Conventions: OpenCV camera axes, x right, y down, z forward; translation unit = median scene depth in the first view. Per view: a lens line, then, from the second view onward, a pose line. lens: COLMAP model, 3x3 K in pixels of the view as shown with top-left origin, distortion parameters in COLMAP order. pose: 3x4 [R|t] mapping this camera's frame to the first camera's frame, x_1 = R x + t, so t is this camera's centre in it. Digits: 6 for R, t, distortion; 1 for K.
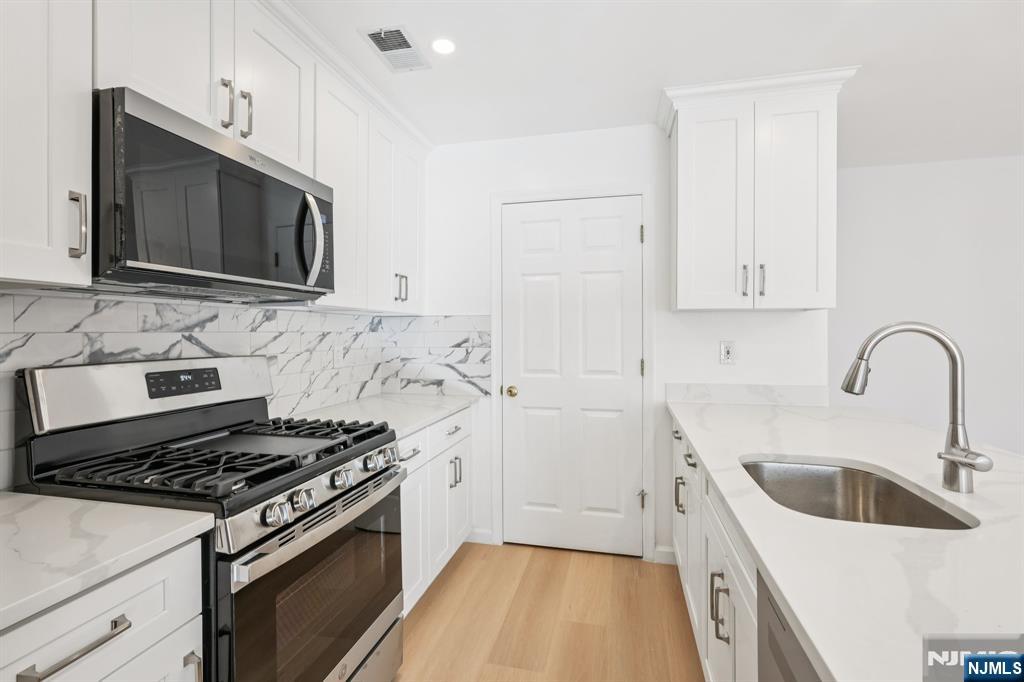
lens RADIAL K [[451.3, 0, 514.4], [0, 451.3, 333.0], [0, 0, 1]] dist [-0.014078, 0.007857]
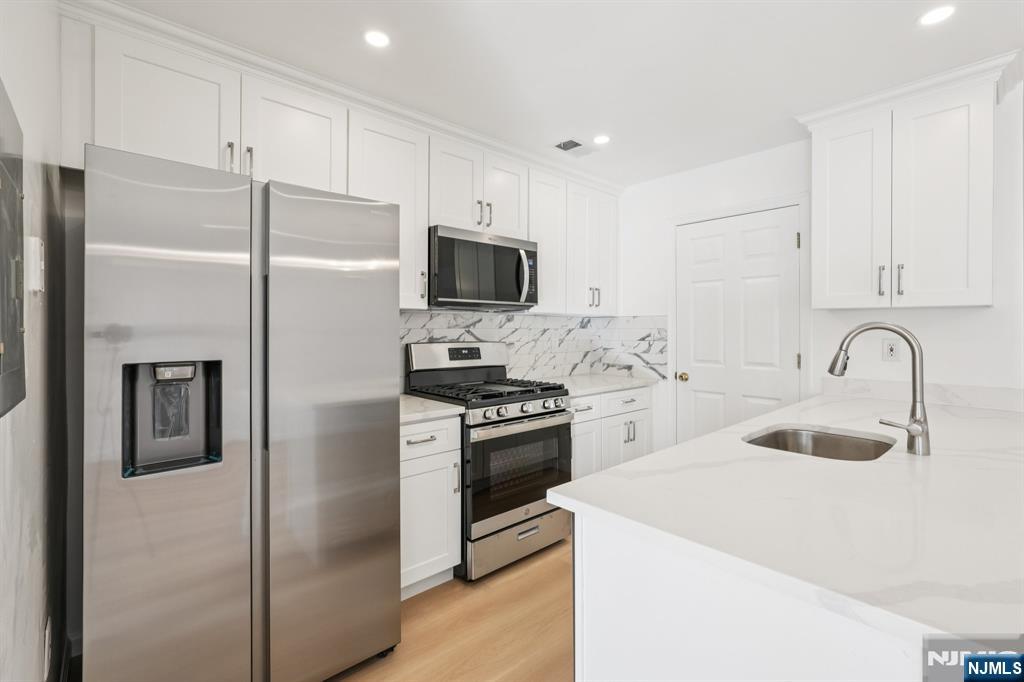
lens RADIAL K [[451.3, 0, 513.7], [0, 451.3, 331.2], [0, 0, 1]] dist [-0.014078, 0.007857]
pose [[0.826665, 0.005390, -0.562669, 0.470246], [-0.003455, 0.999984, 0.004504, 0.000475], [0.562684, -0.001779, 0.826670, -0.434561]]
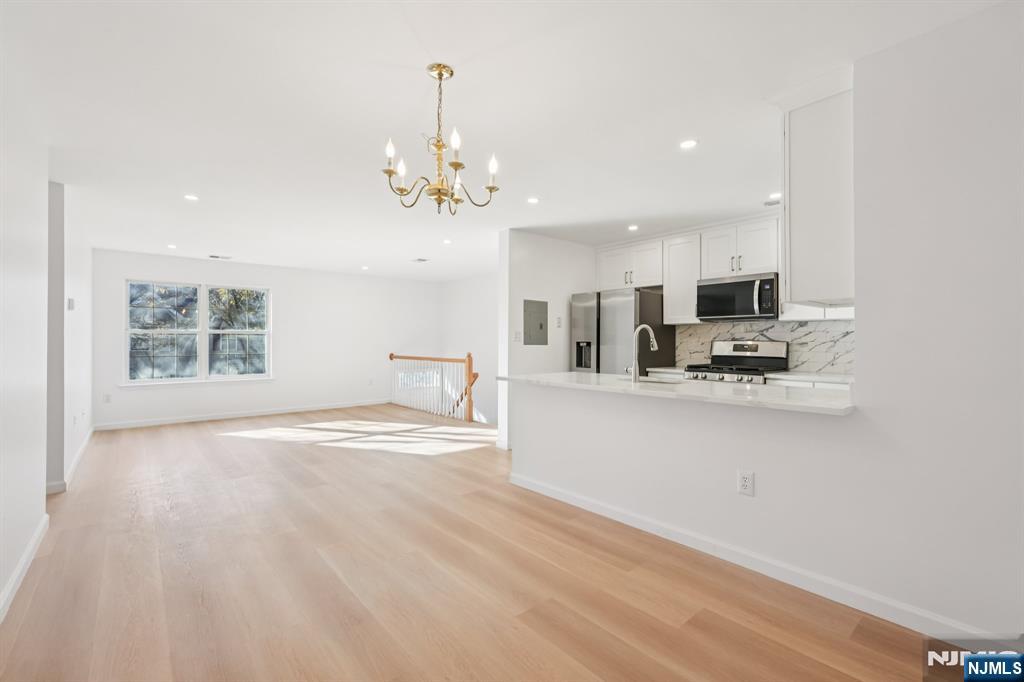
lens RADIAL K [[451.3, 0, 513.0], [0, 451.3, 344.1], [0, 0, 1]] dist [-0.014078, 0.007857]
pose [[-0.581232, 0.007185, -0.813707, 2.380283], [-0.000644, 0.999957, 0.009289, 0.043771], [0.813738, 0.005923, -0.581202, 1.276516]]
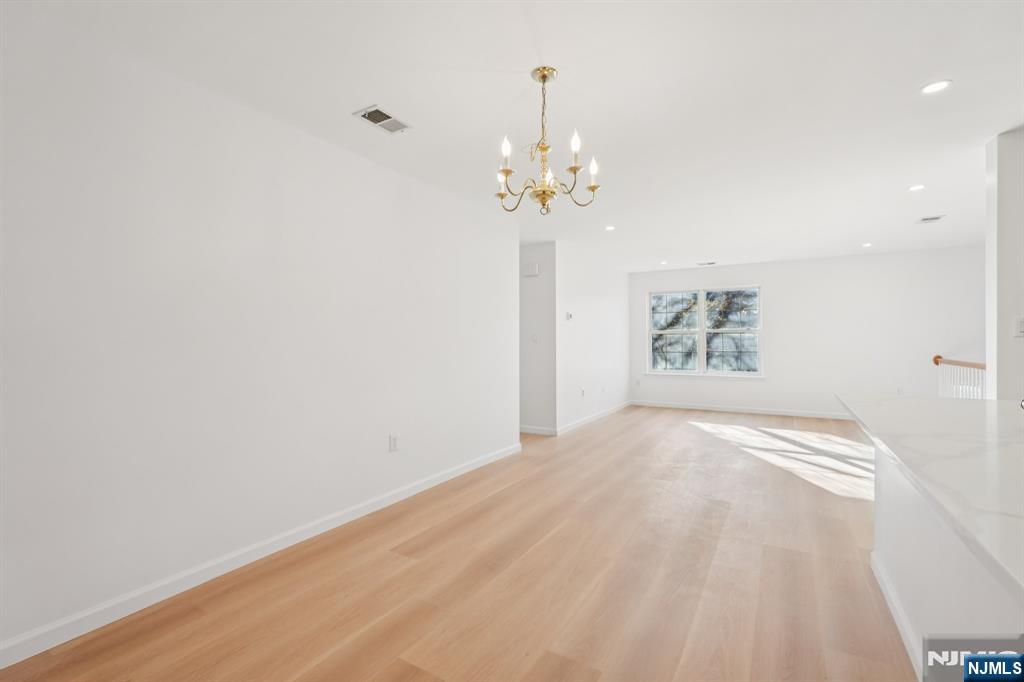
lens RADIAL K [[451.3, 0, 512.1], [0, 451.3, 339.8], [0, 0, 1]] dist [-0.014078, 0.007857]
pose [[-0.952816, 0.008000, 0.303443, 0.986035], [0.007995, 0.999967, -0.001259, 0.048549], [-0.303443, 0.001226, -0.952849, 1.676791]]
